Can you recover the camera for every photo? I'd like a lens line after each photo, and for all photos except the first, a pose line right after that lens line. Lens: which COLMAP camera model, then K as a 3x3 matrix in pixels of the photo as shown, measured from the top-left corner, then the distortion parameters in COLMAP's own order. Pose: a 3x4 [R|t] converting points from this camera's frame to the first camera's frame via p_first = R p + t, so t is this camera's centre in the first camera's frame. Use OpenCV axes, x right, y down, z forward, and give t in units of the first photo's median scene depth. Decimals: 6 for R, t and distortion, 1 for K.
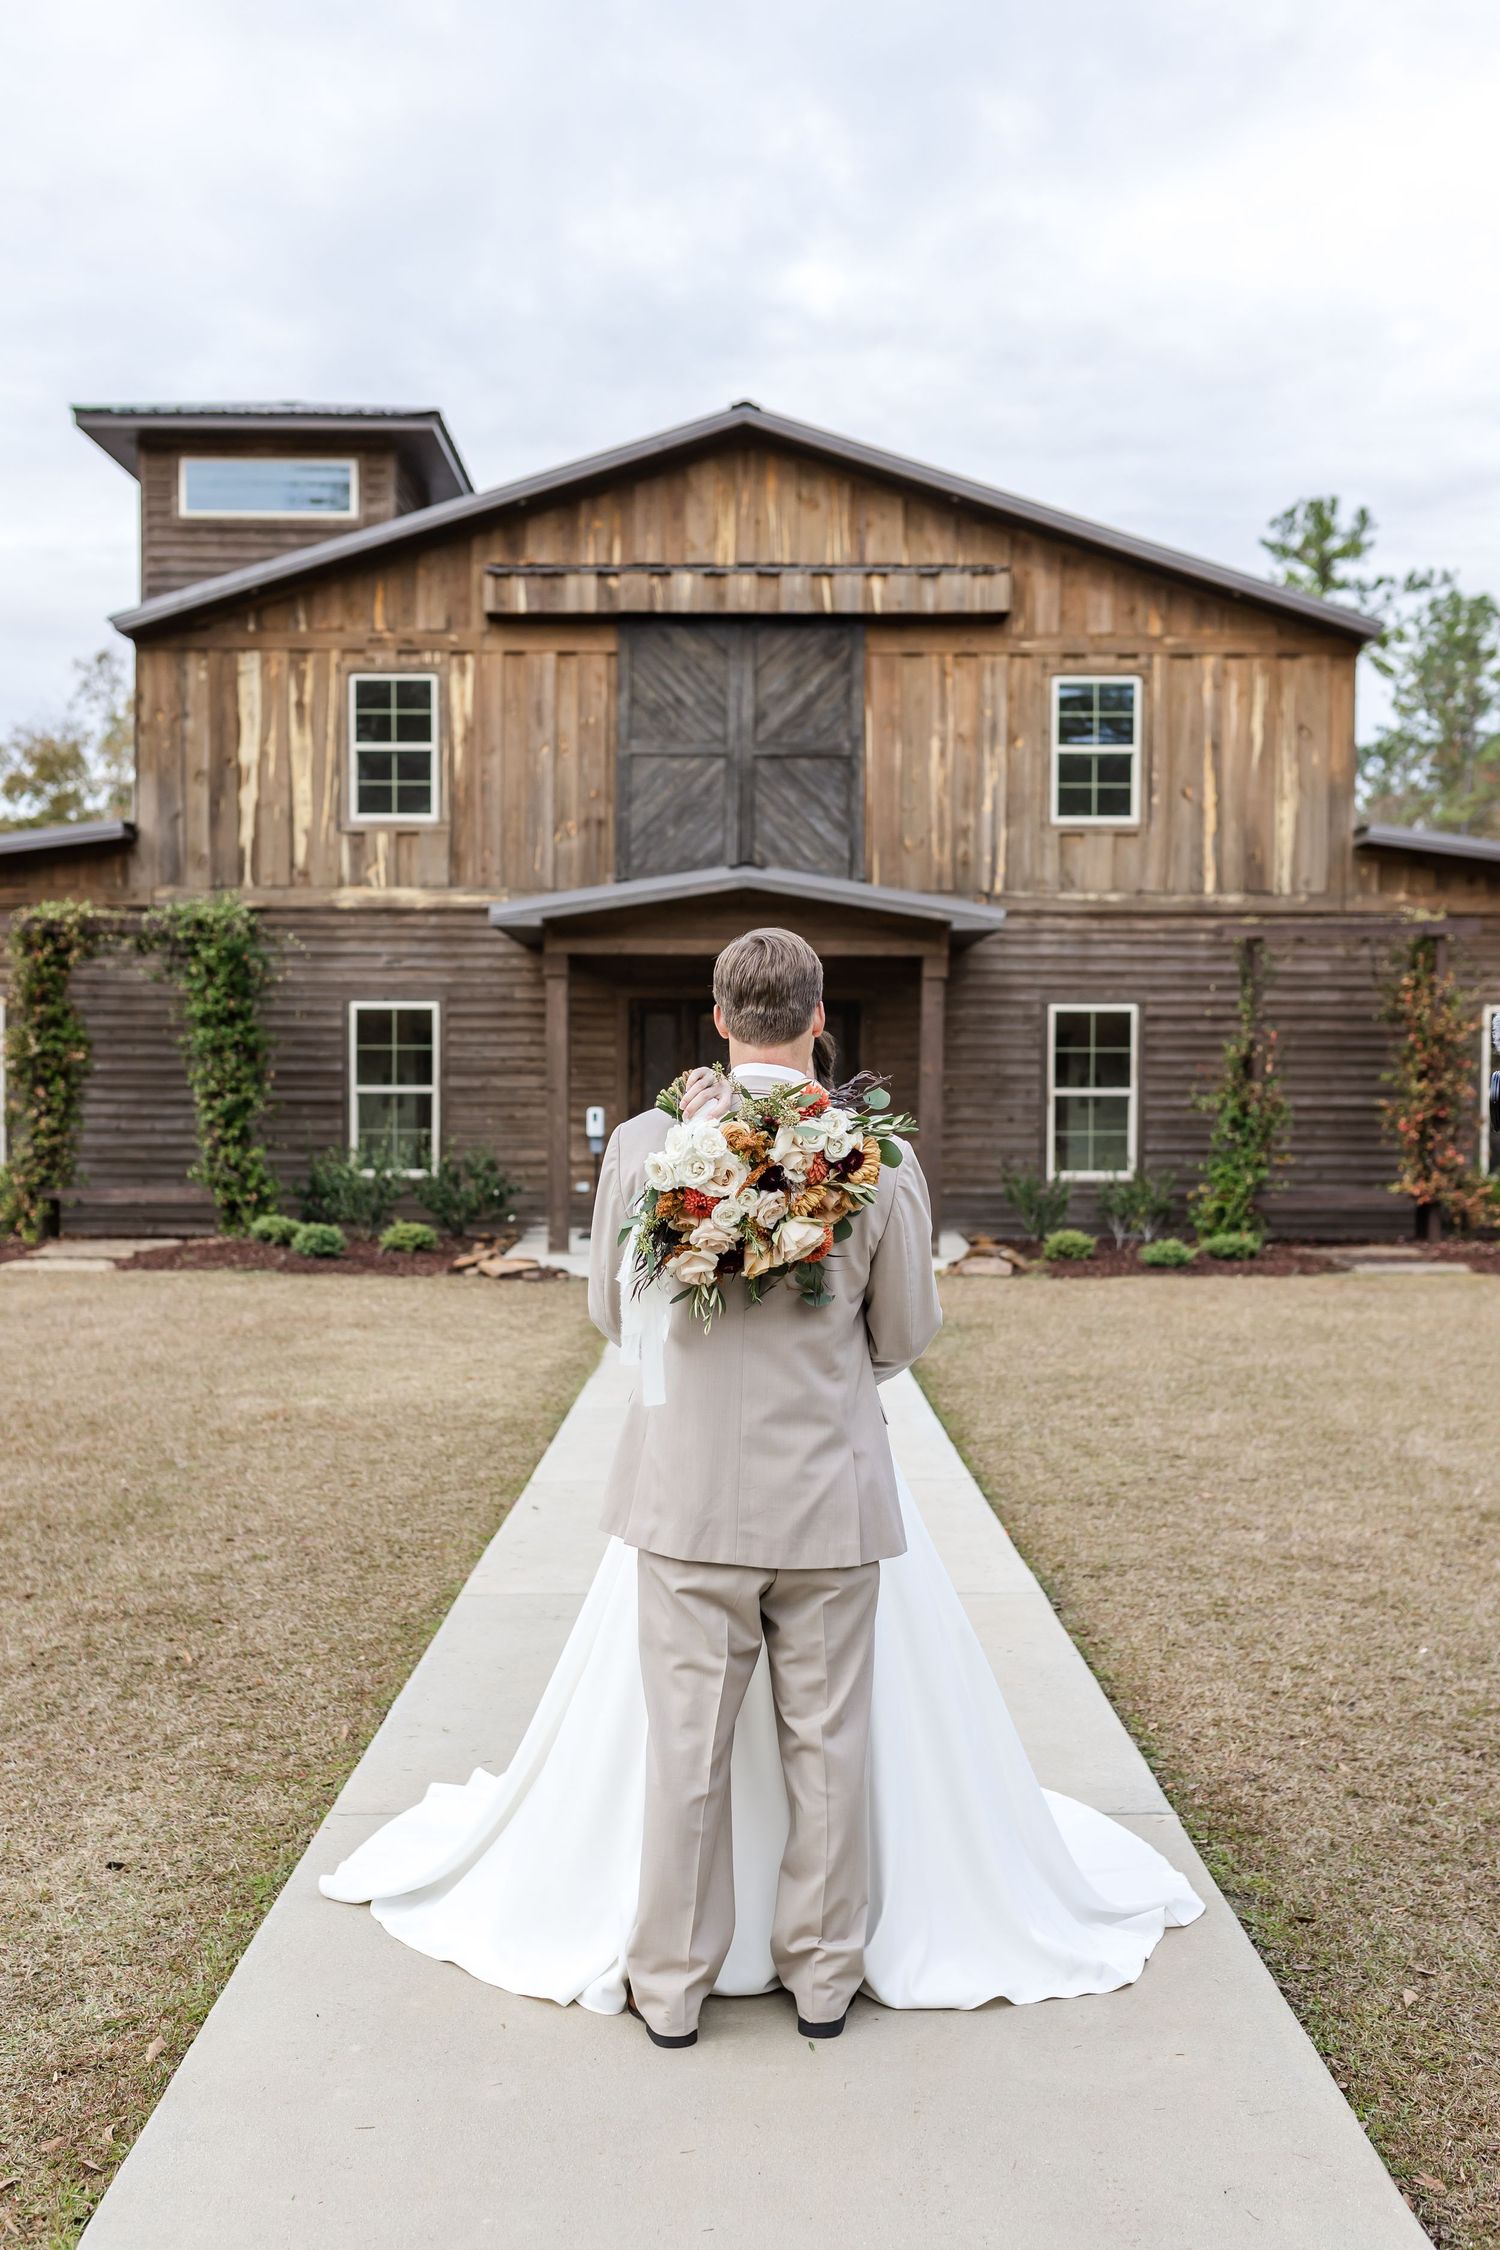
lens RADIAL K [[2217.5, 0, 682.9], [0, 2217.5, 1119.9], [0, 0, 1]] dist [0.010059, 0.000000]
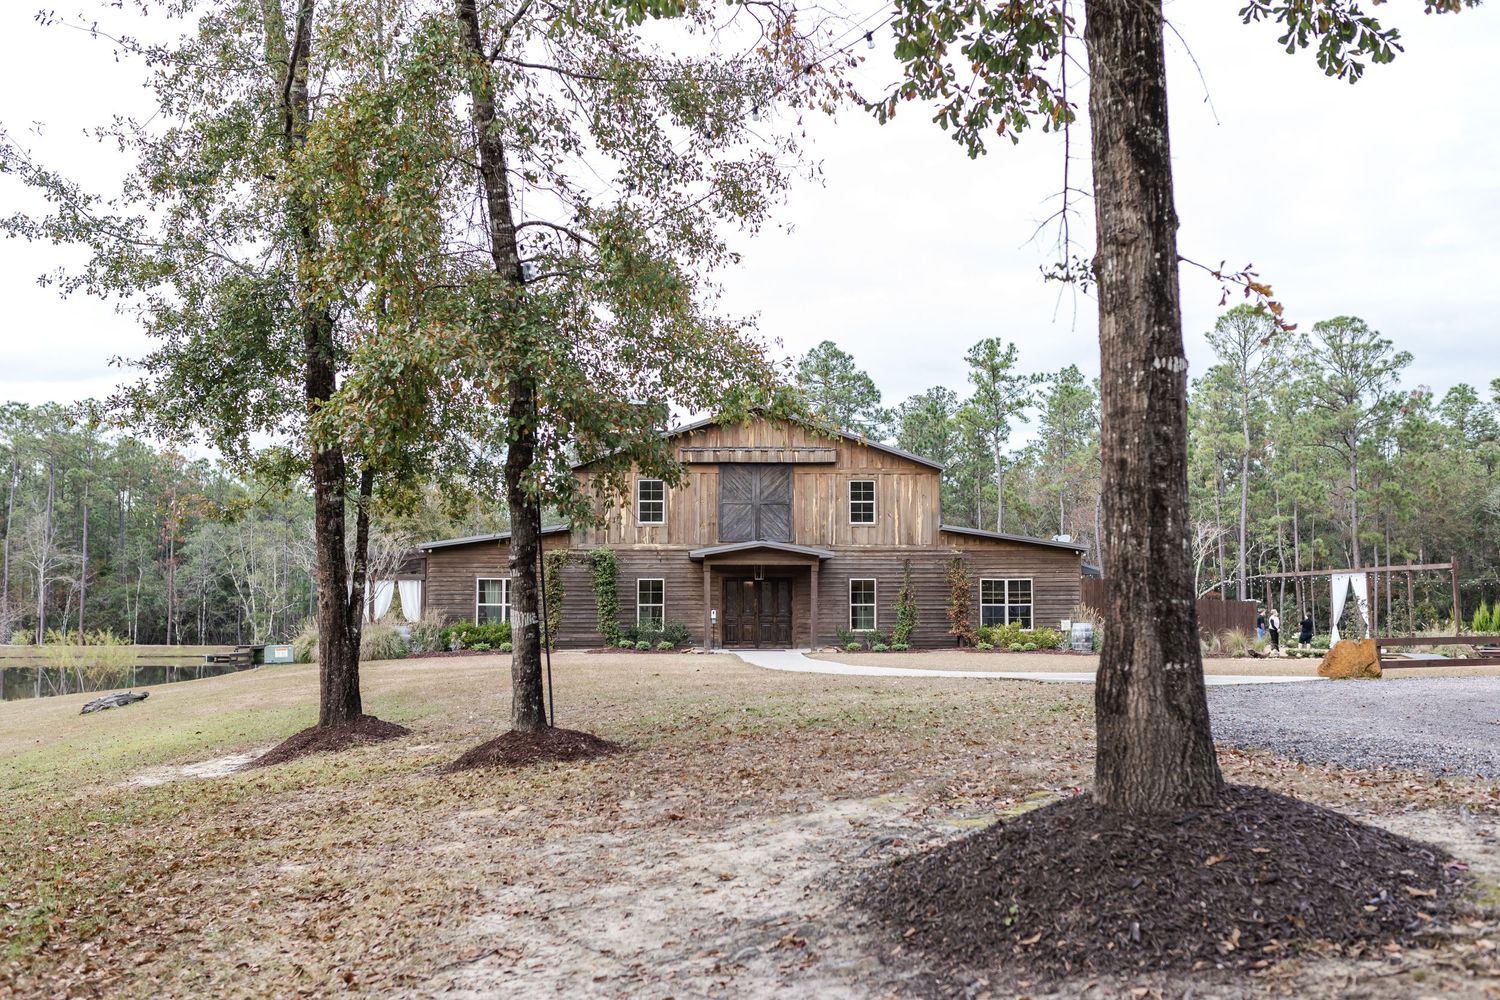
lens RADIAL K [[1478.3, 0, 742.0], [0, 1478.3, 508.7], [0, 0, 1]] dist [0.010059, 0.000000]
pose [[0.997922, -0.000344, 0.064437, -0.137722], [0.006567, 0.995323, -0.096381, 0.056368], [-0.064103, 0.096604, 0.993257, -1.198704]]
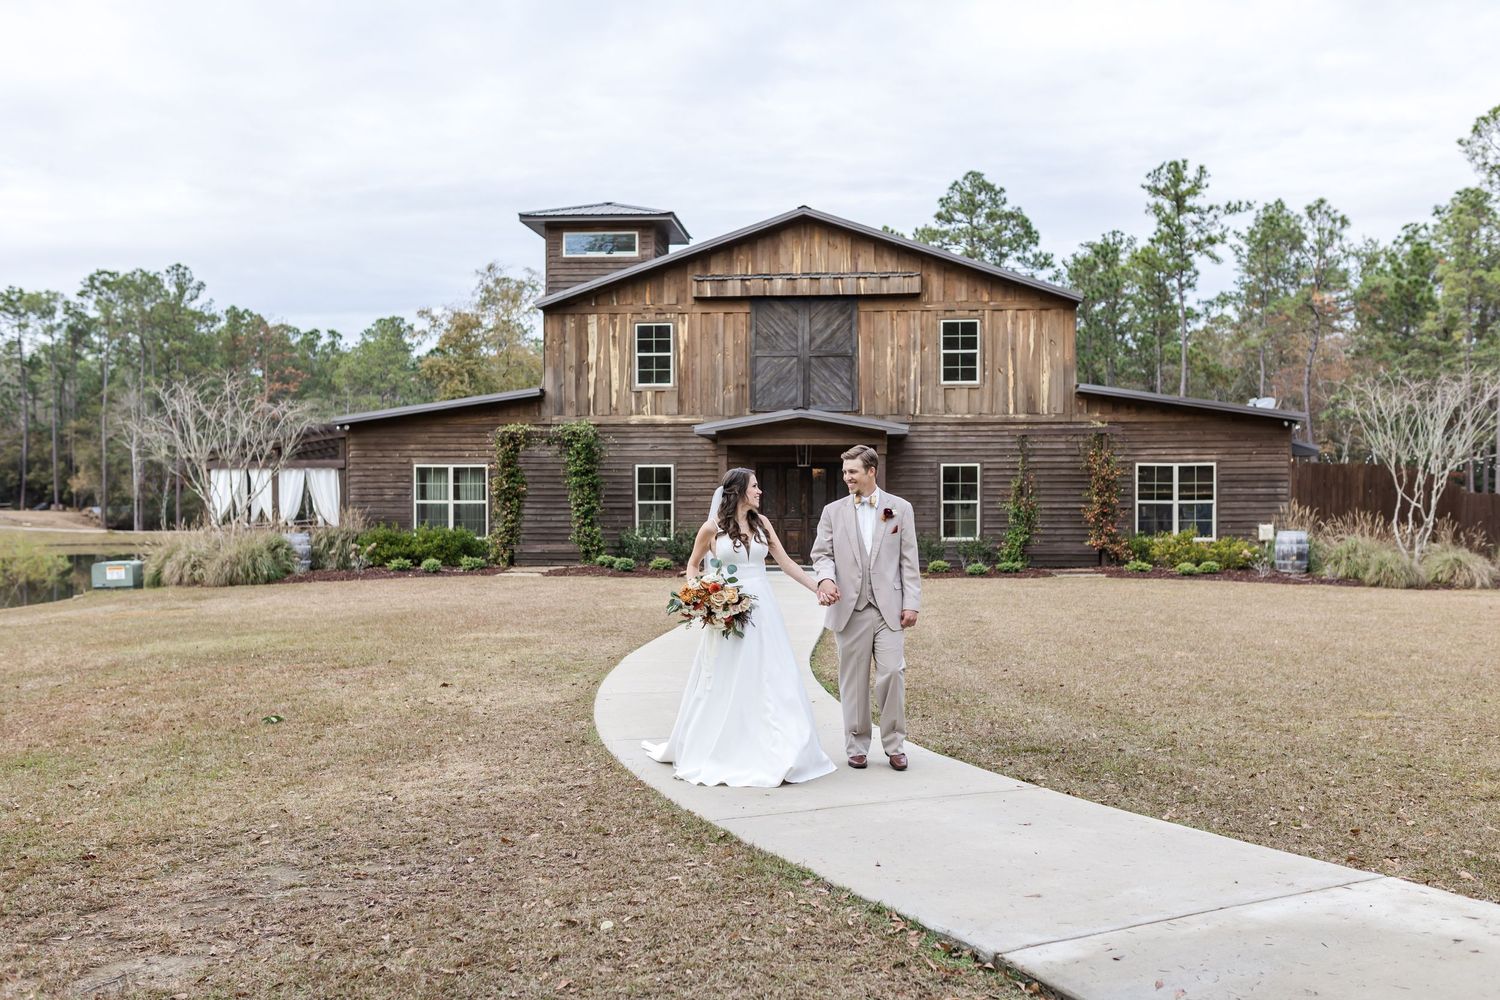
lens RADIAL K [[1478.3, 0, 734.0], [0, 1478.3, 500.4], [0, 0, 1]] dist [0.010059, 0.000000]
pose [[0.997909, -0.005388, -0.064411, 0.051636], [0.004267, 0.999837, -0.017529, 0.011543], [0.064495, 0.017217, 0.997770, -0.530949]]
